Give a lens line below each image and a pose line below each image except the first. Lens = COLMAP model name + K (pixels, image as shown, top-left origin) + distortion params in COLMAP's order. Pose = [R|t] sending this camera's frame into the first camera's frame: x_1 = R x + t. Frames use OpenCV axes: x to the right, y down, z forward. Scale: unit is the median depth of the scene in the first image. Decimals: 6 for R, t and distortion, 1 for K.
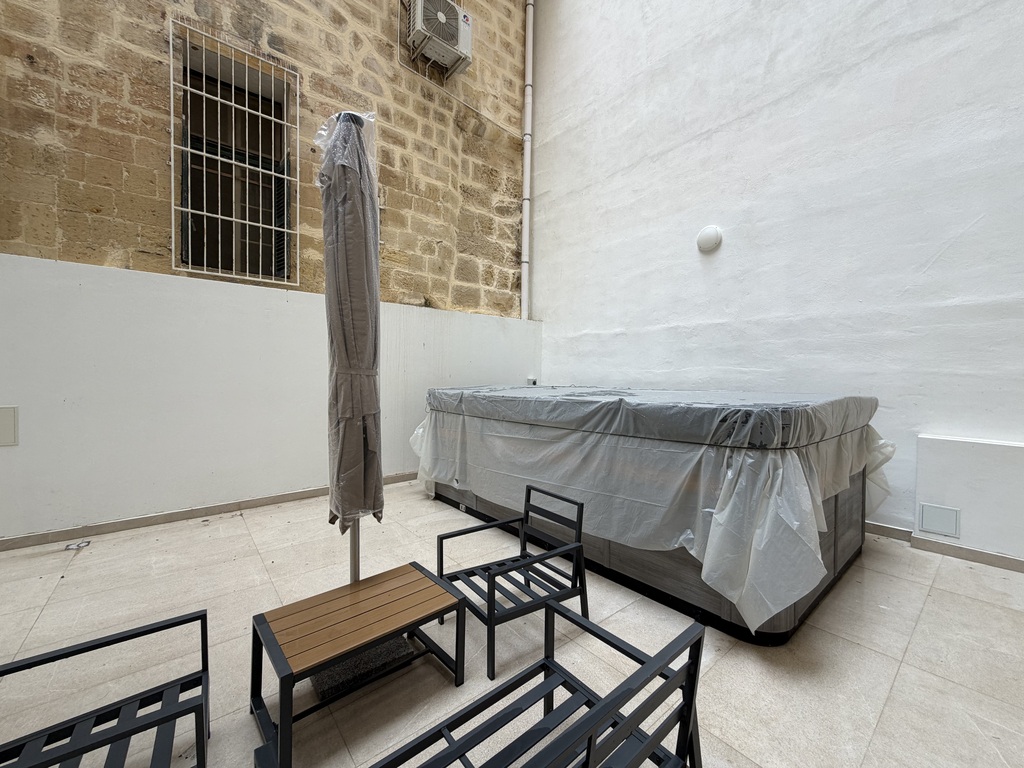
lens RADIAL K [[409.4, 0, 509.2], [0, 409.4, 383.4], [0, 0, 1]] dist [0.000868, -0.000003]
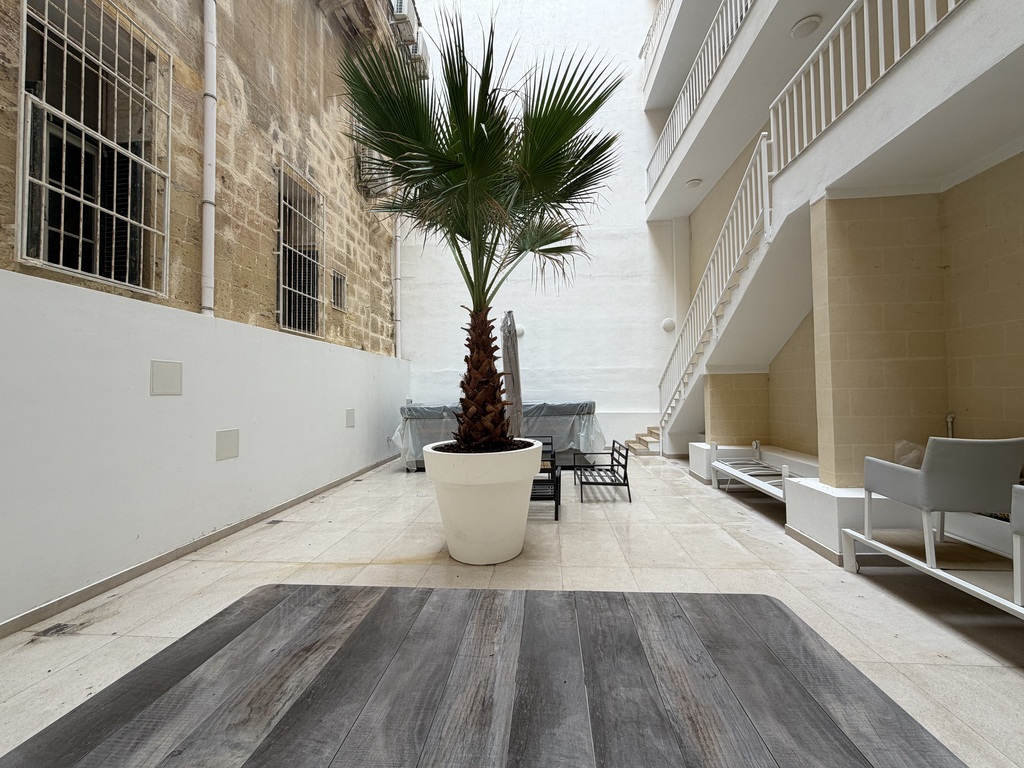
lens RADIAL K [[409.4, 0, 509.2], [0, 409.4, 383.4], [0, 0, 1]] dist [0.000868, -0.000003]
pose [[0.701750, -0.007878, 0.712380, -1.113145], [0.040884, 0.998736, -0.029228, -0.014025], [-0.711249, 0.049636, 0.701185, -0.472023]]
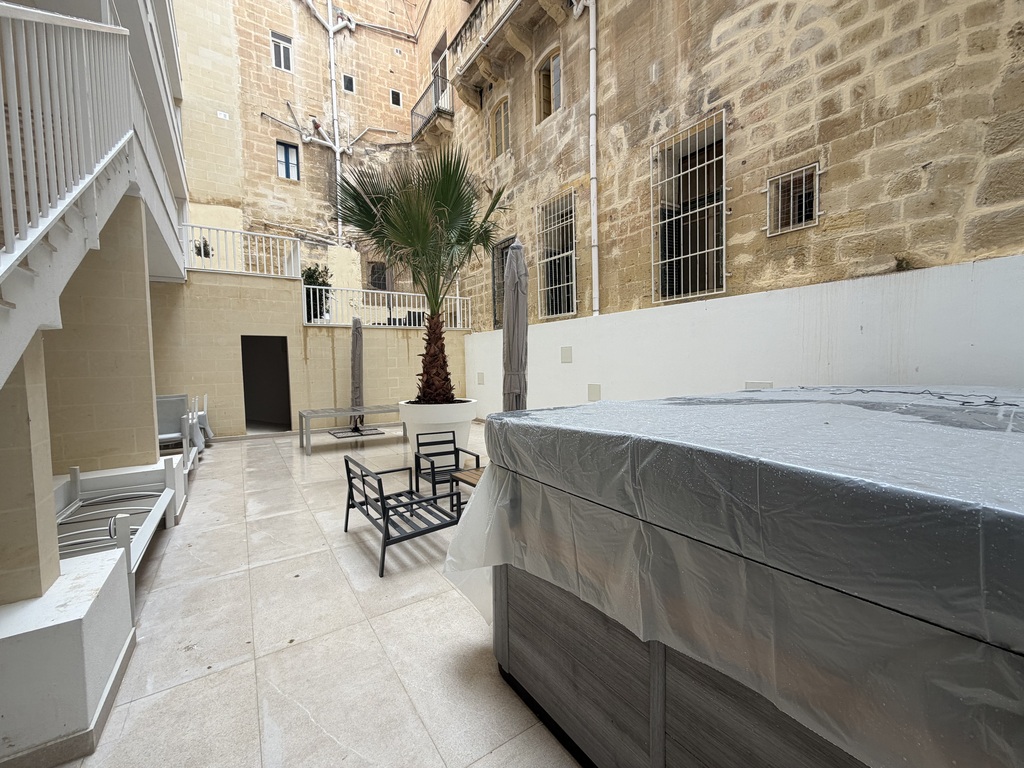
lens RADIAL K [[409.4, 0, 509.2], [0, 409.4, 383.4], [0, 0, 1]] dist [0.000868, -0.000003]
pose [[-0.093695, 0.038901, -0.994841, 0.730459], [-0.005684, 0.999199, 0.039607, -0.023207], [0.995585, 0.009365, -0.093399, 0.515941]]
